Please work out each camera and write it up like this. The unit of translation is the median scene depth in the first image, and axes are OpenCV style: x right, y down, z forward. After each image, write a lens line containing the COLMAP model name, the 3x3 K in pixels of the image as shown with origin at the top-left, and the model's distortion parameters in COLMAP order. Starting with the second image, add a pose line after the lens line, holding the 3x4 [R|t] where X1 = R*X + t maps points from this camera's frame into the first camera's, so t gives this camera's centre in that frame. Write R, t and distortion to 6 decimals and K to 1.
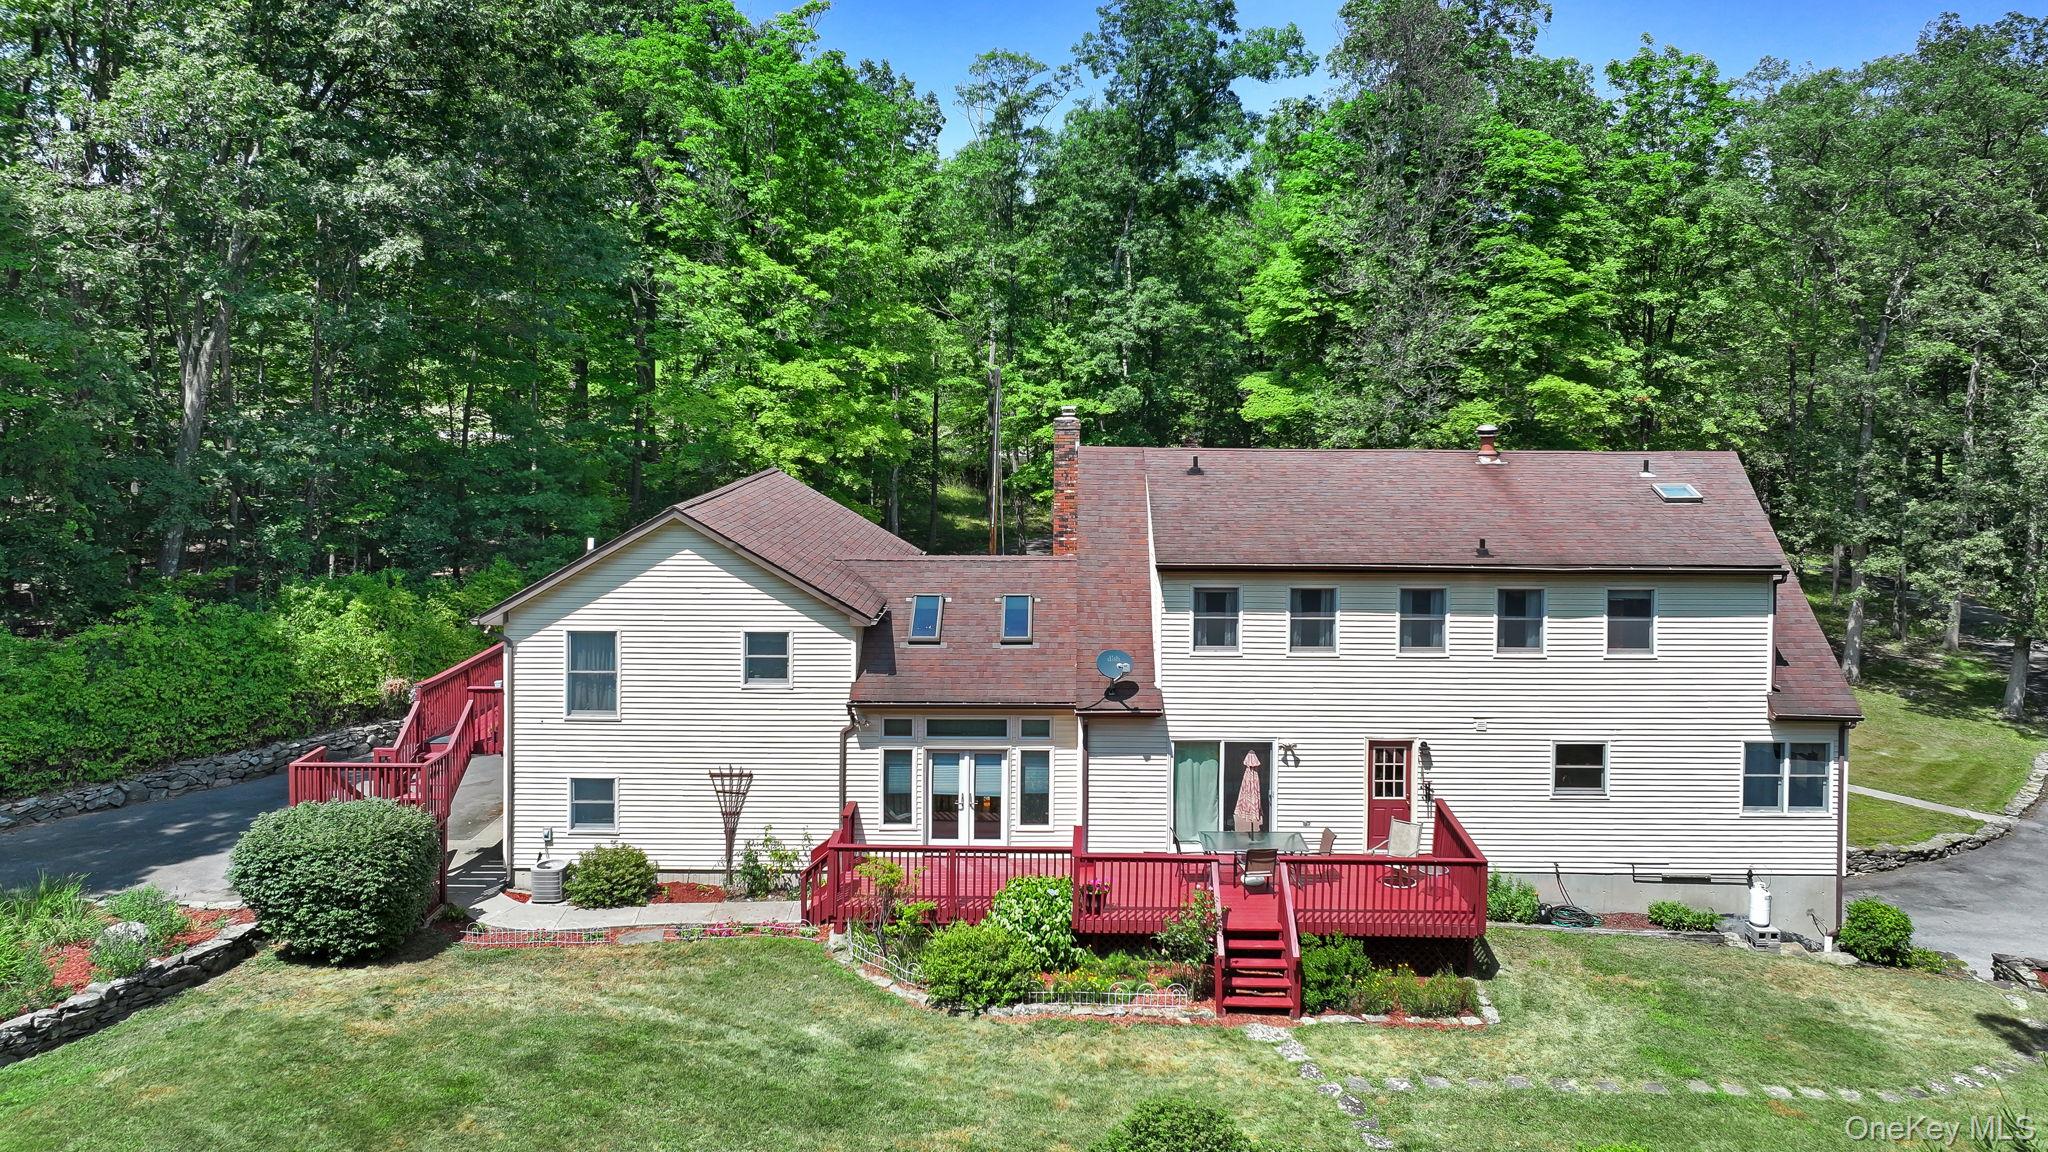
lens RADIAL K [[1466.8, 0, 1028.1], [0, 1466.8, 576.0], [0, 0, 1]] dist [0.008598, -0.002172]
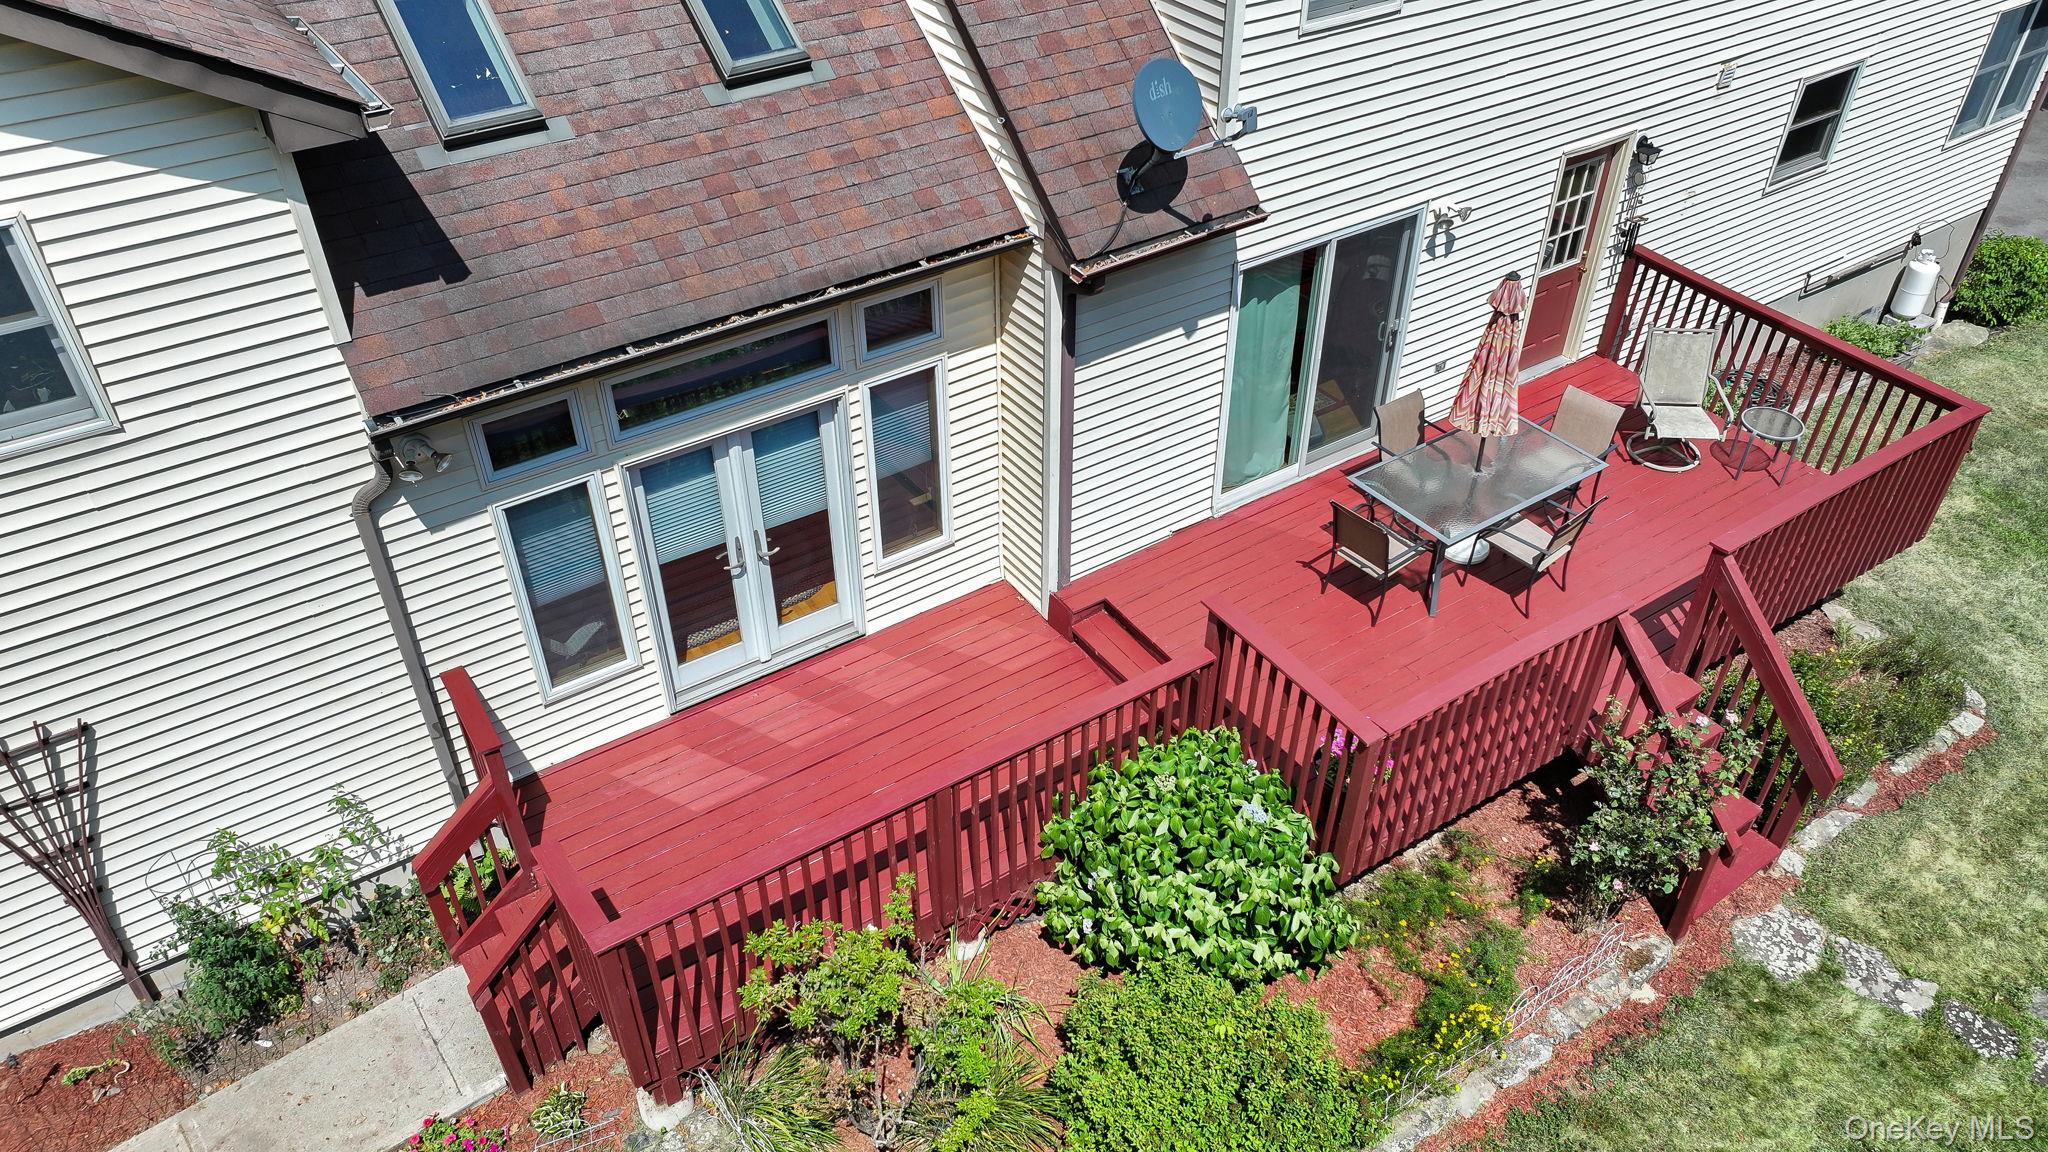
lens RADIAL K [[1402.1, 0, 1023.6], [0, 1402.1, 639.8], [0, 0, 1]] dist [0.006423, 0.000984]
pose [[0.816708, -0.374715, 0.438835, -0.152595], [0.072716, 0.821247, 0.565921, -0.025686], [-0.572451, -0.430282, 0.697967, 0.705687]]
